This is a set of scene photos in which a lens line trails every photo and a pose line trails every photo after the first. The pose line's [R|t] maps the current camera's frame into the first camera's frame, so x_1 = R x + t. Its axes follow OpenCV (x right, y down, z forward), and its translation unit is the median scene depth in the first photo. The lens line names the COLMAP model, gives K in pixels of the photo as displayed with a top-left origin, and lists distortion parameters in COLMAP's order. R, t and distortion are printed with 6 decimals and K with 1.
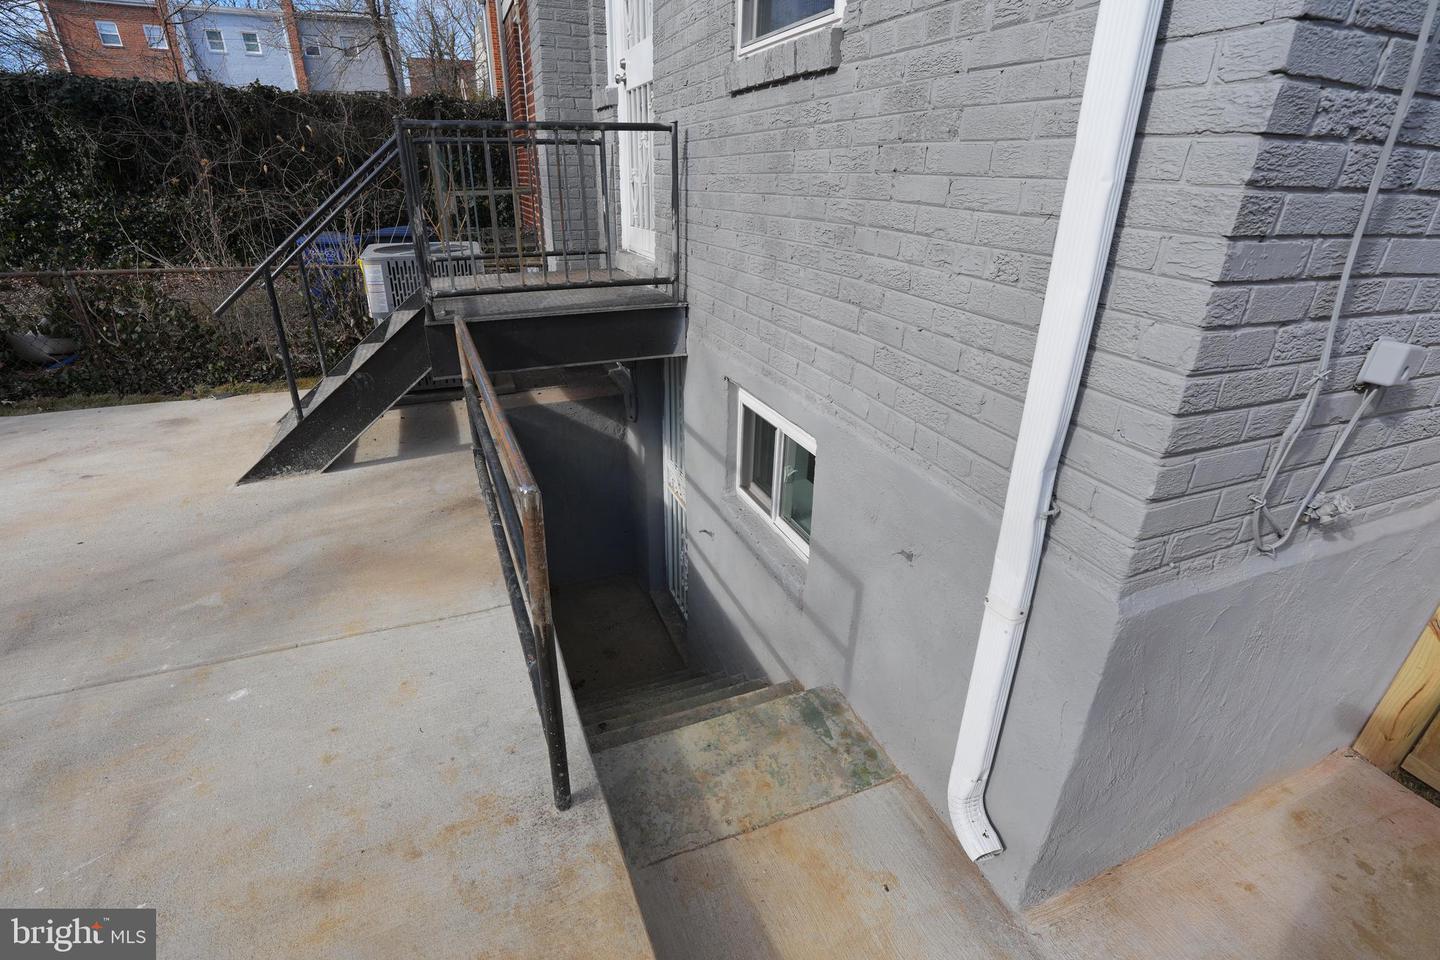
lens RADIAL K [[668.5, 0, 717.2], [0, 668.5, 474.8], [0, 0, 1]] dist [-0.072397, 0.024537]
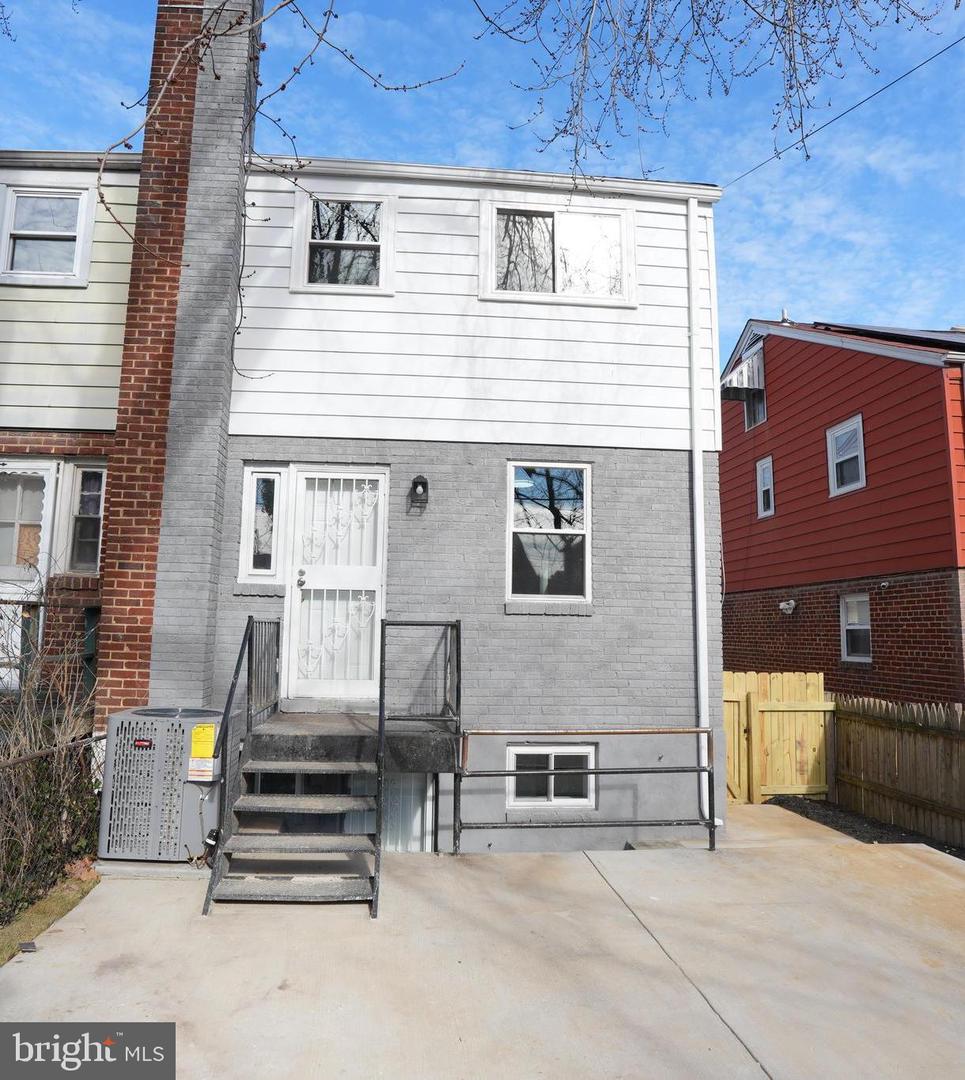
lens RADIAL K [[791.4, 0, 416.3], [0, 791.4, 535.9], [0, 0, 1]] dist [-0.050887, 0.009012]
pose [[0.310524, 0.105852, 0.944654, -2.374674], [0.385811, 0.894210, -0.227022, -0.273899], [-0.868749, 0.434953, 0.236835, 0.422292]]
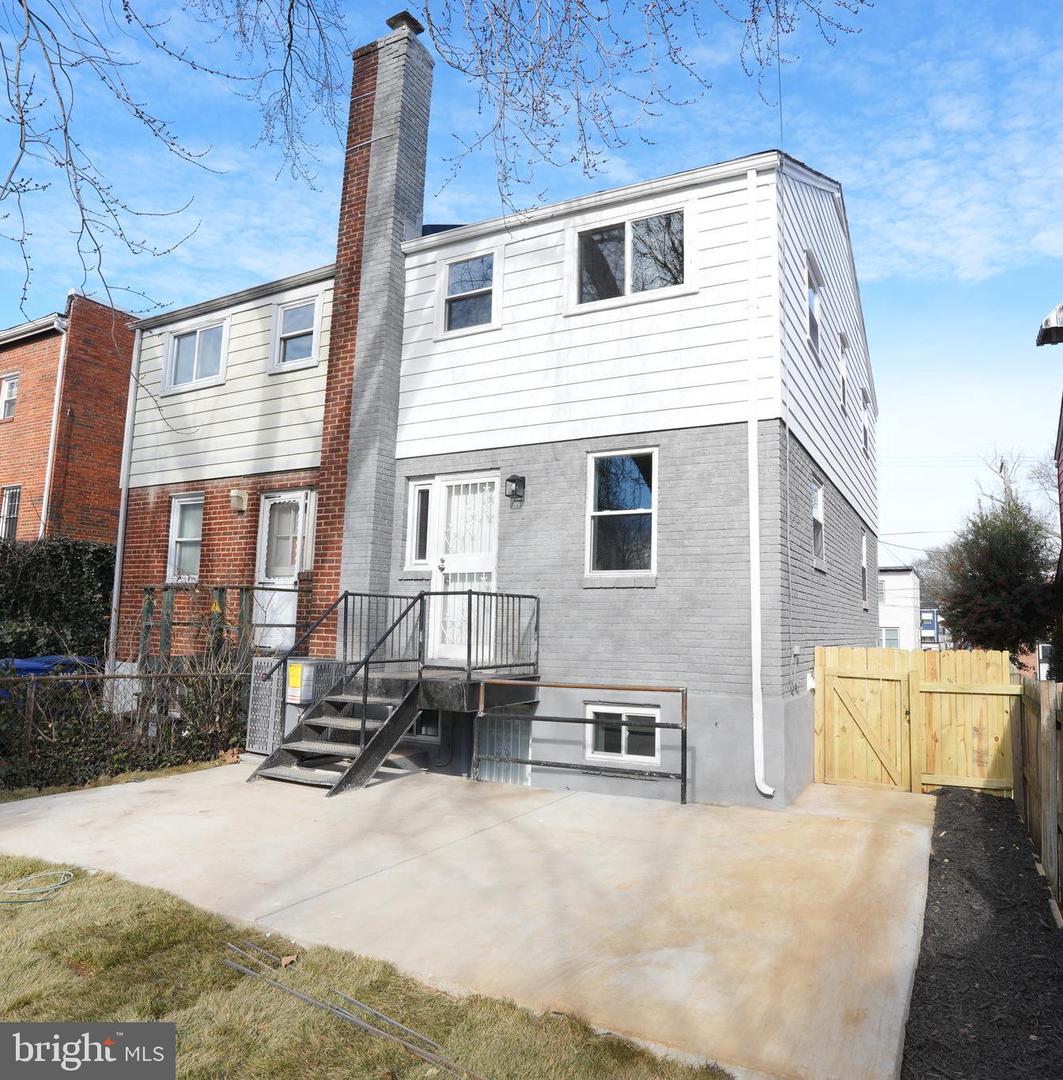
lens RADIAL K [[768.7, 0, 531.5], [0, 768.7, 540.0], [0, 0, 1]] dist [-0.043031, 0.001128]
pose [[0.757831, 0.076685, 0.647929, -1.857634], [0.265272, 0.871070, -0.413362, 0.412366], [-0.596090, 0.485136, 0.639781, -0.831490]]
